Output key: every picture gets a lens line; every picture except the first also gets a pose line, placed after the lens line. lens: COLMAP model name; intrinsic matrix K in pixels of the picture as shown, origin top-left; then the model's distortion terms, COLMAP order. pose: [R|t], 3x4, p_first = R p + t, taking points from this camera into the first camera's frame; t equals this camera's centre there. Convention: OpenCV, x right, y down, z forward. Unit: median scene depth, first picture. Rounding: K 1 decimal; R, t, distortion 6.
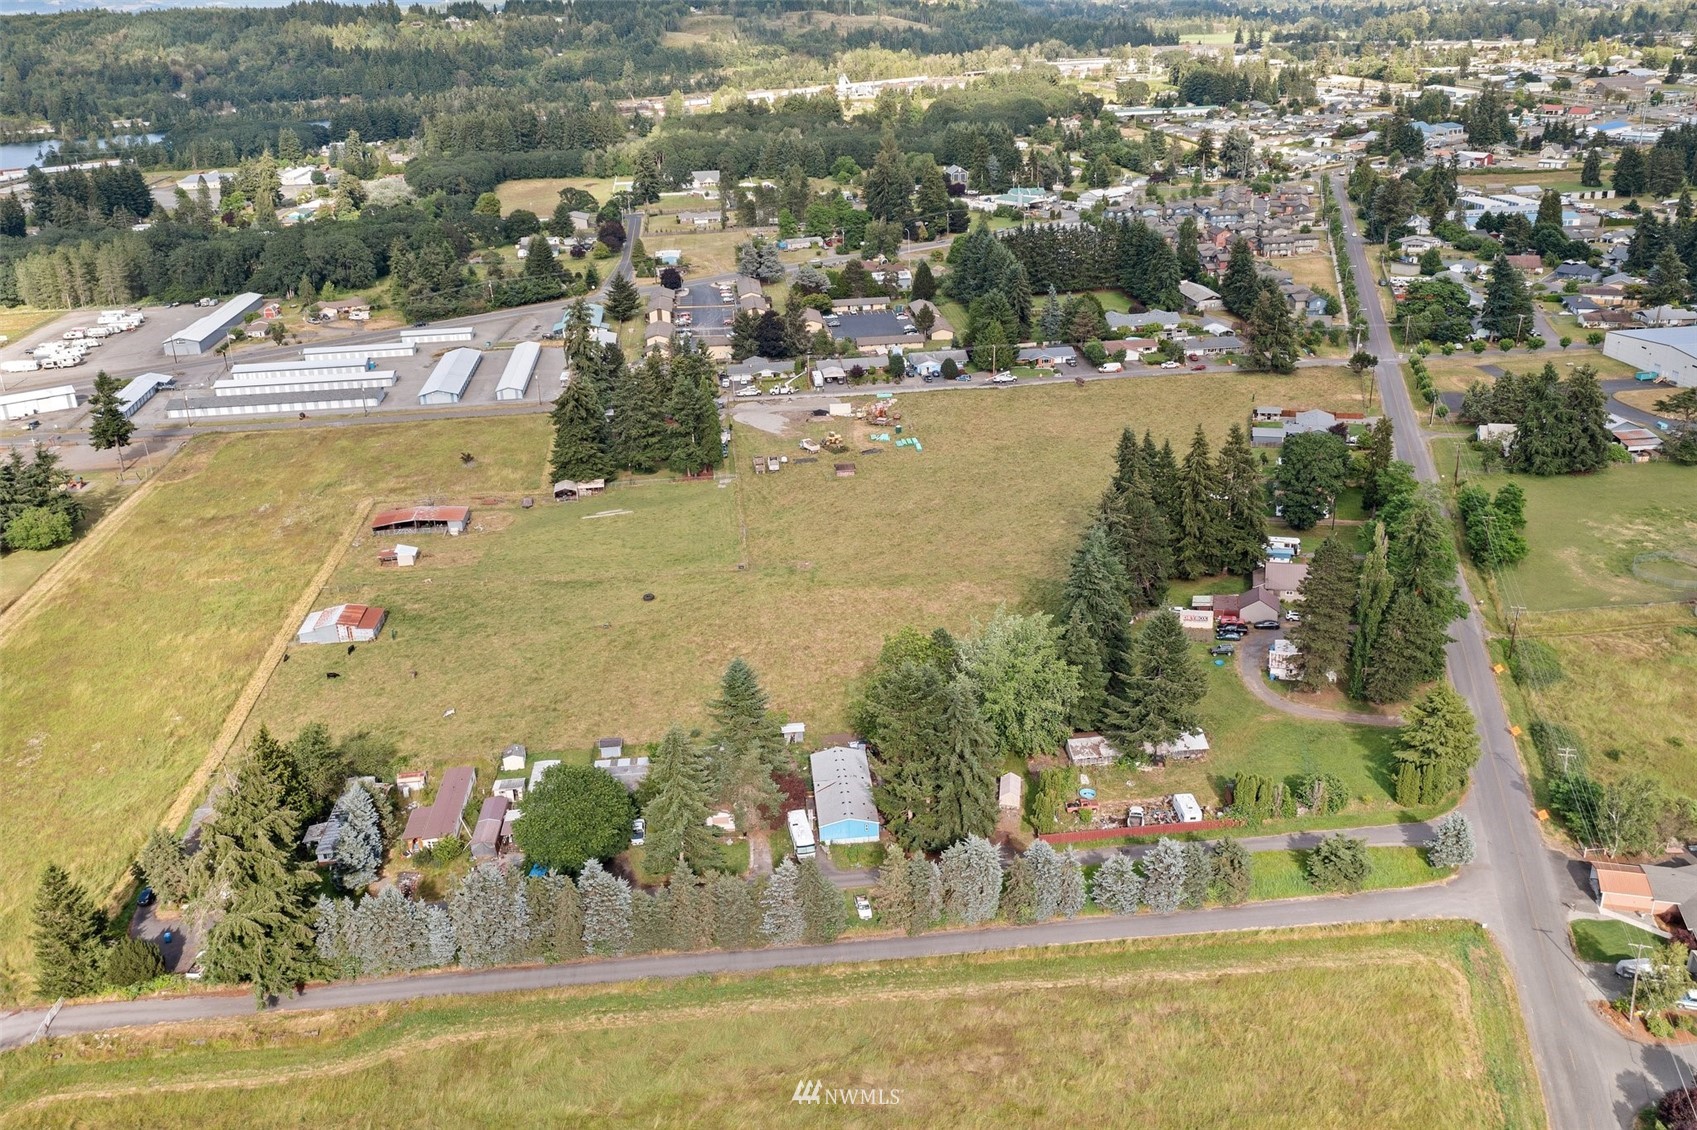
lens RADIAL K [[1363.5, 0, 837.7], [0, 1363.5, 567.5], [0, 0, 1]] dist [-0.009692, 0.007663]
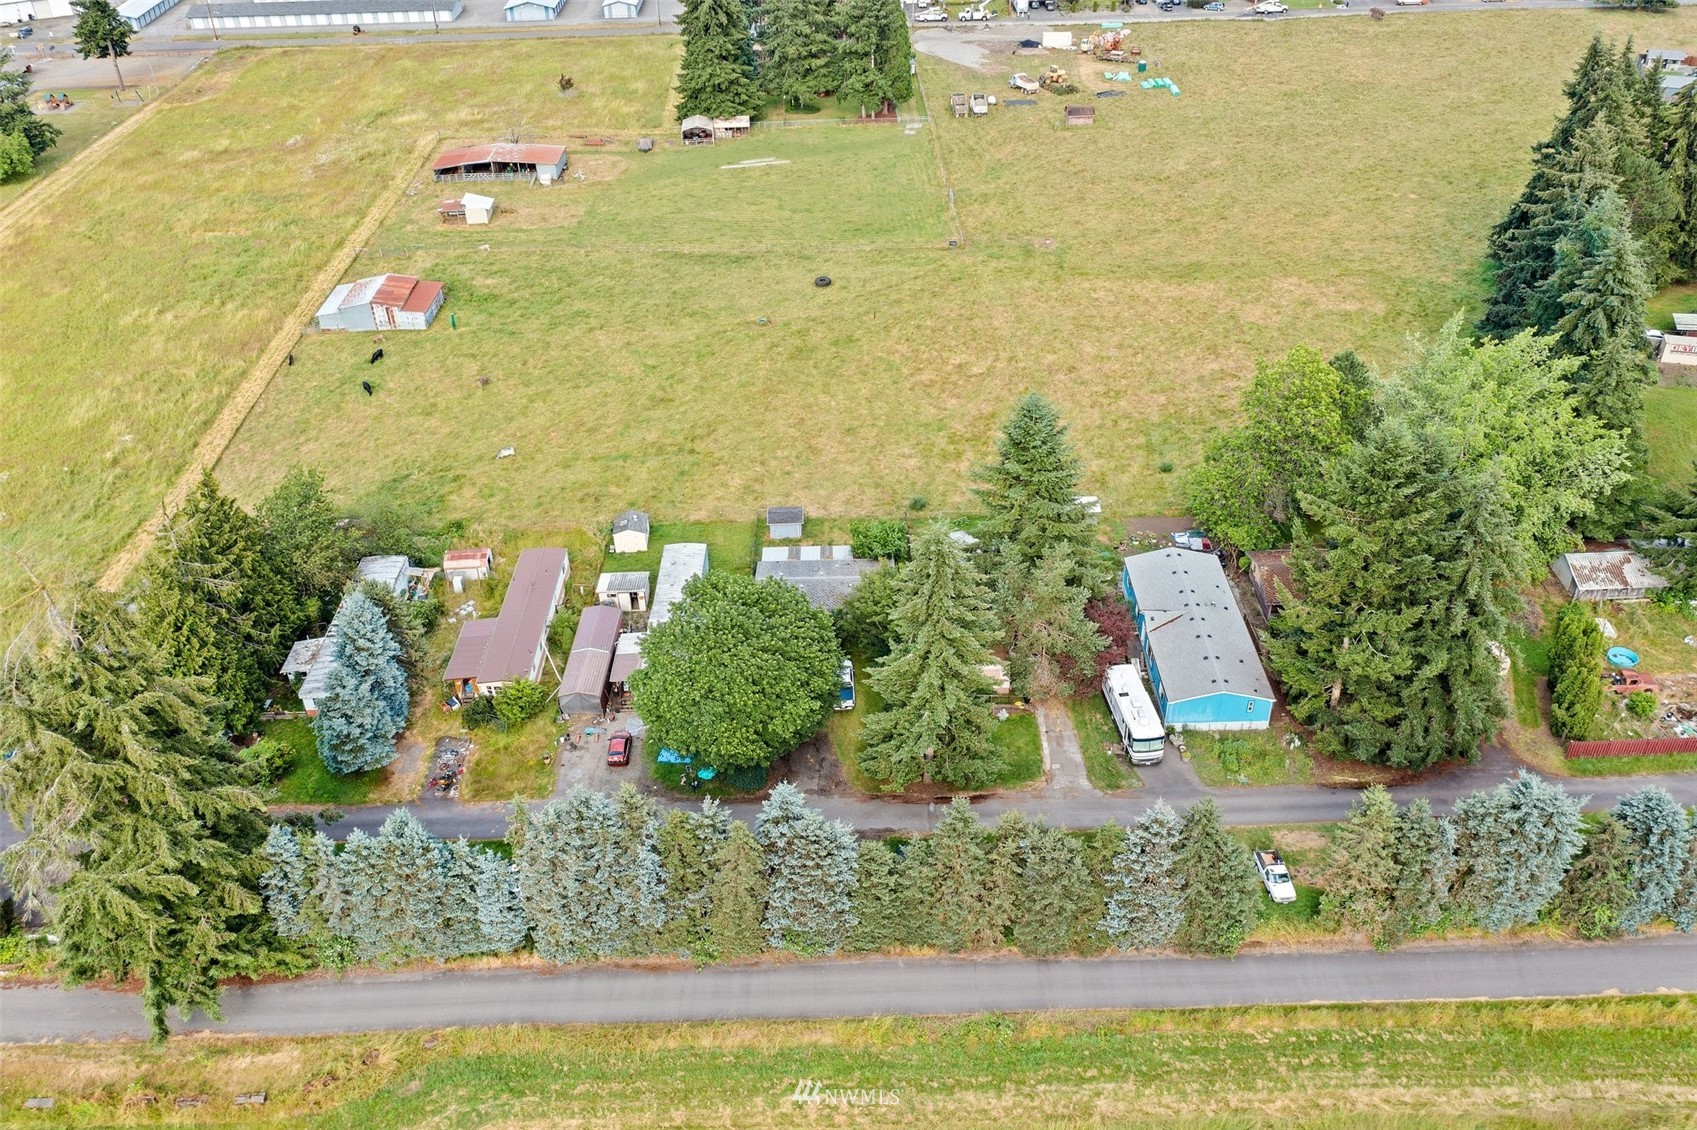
lens RADIAL K [[1363.5, 0, 855.5], [0, 1363.5, 550.7], [0, 0, 1]] dist [-0.009692, 0.007663]
pose [[0.997067, 0.051390, -0.056716, -0.091500], [-0.038628, 0.977632, 0.206743, 0.013980], [0.066072, -0.203946, 0.976750, 0.365091]]
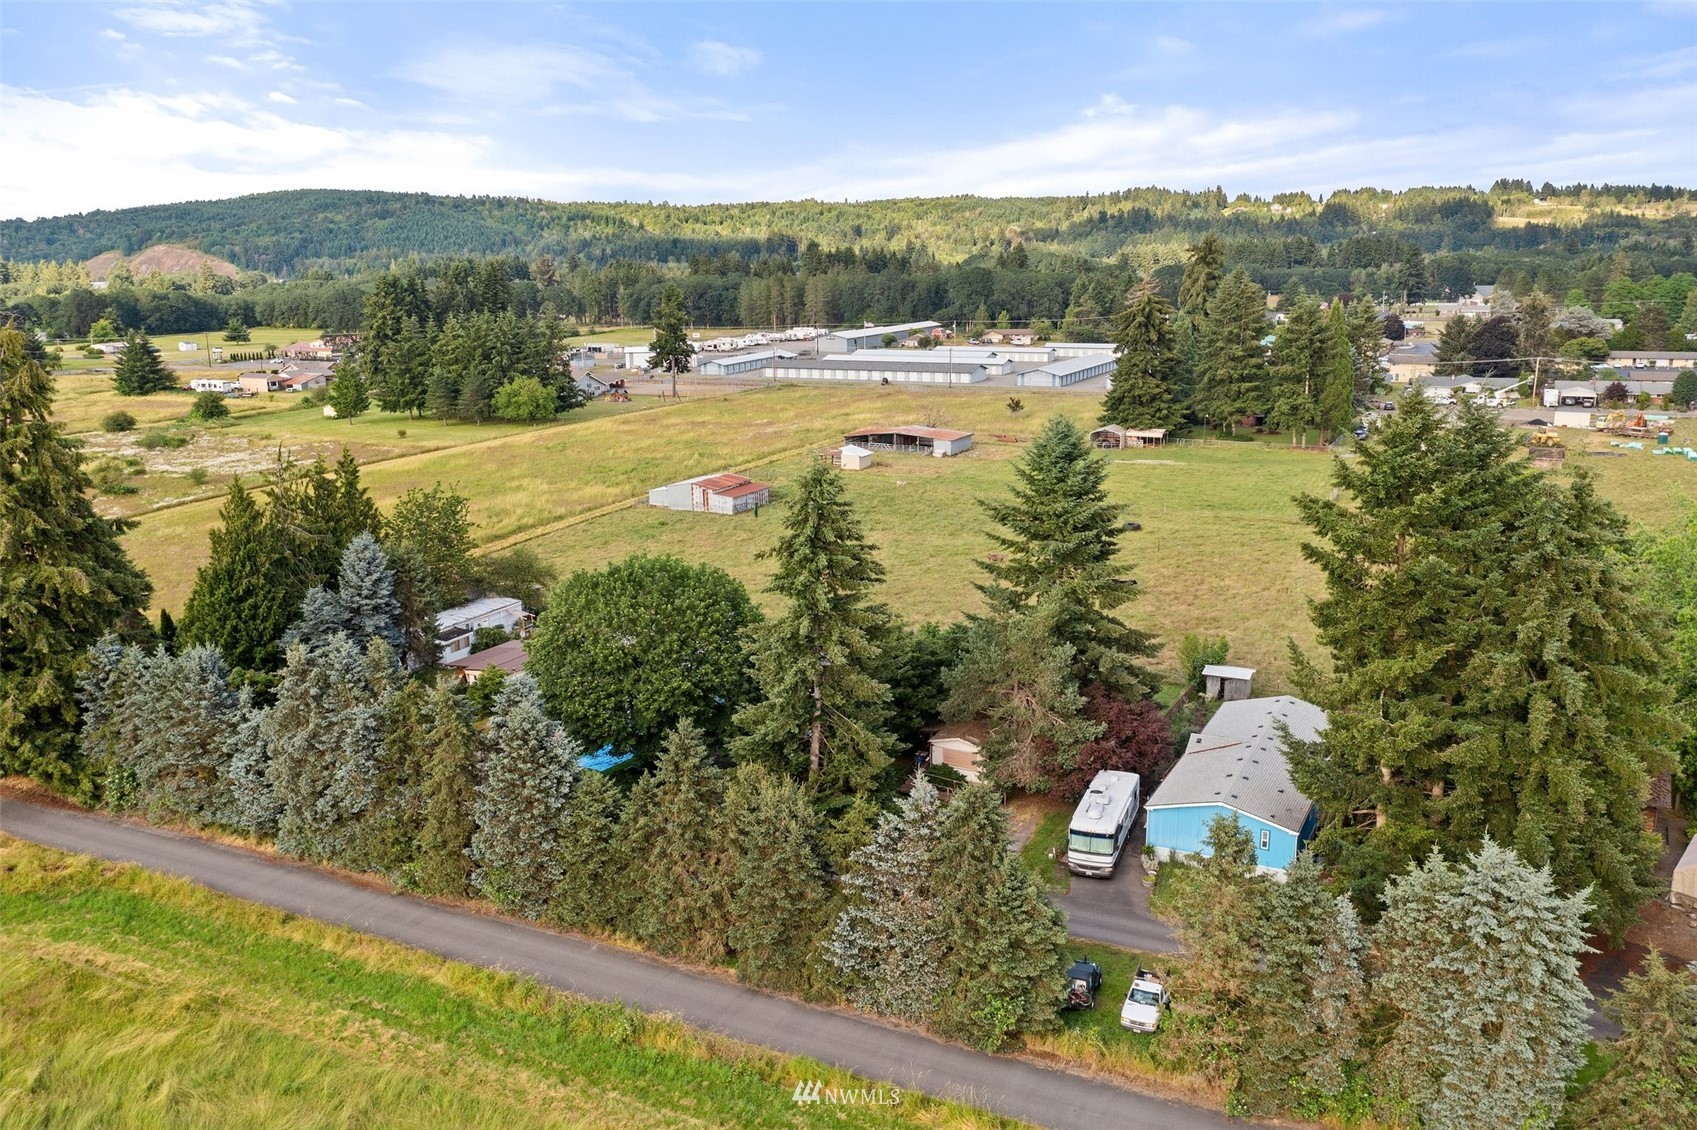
lens RADIAL K [[1363.5, 0, 849.3], [0, 1363.5, 551.8], [0, 0, 1]] dist [-0.009692, 0.007663]
pose [[0.849570, 0.136183, -0.509592, 0.088162], [-0.206659, 0.974798, -0.084029, 0.135371], [0.485306, 0.176701, 0.856303, 0.475800]]
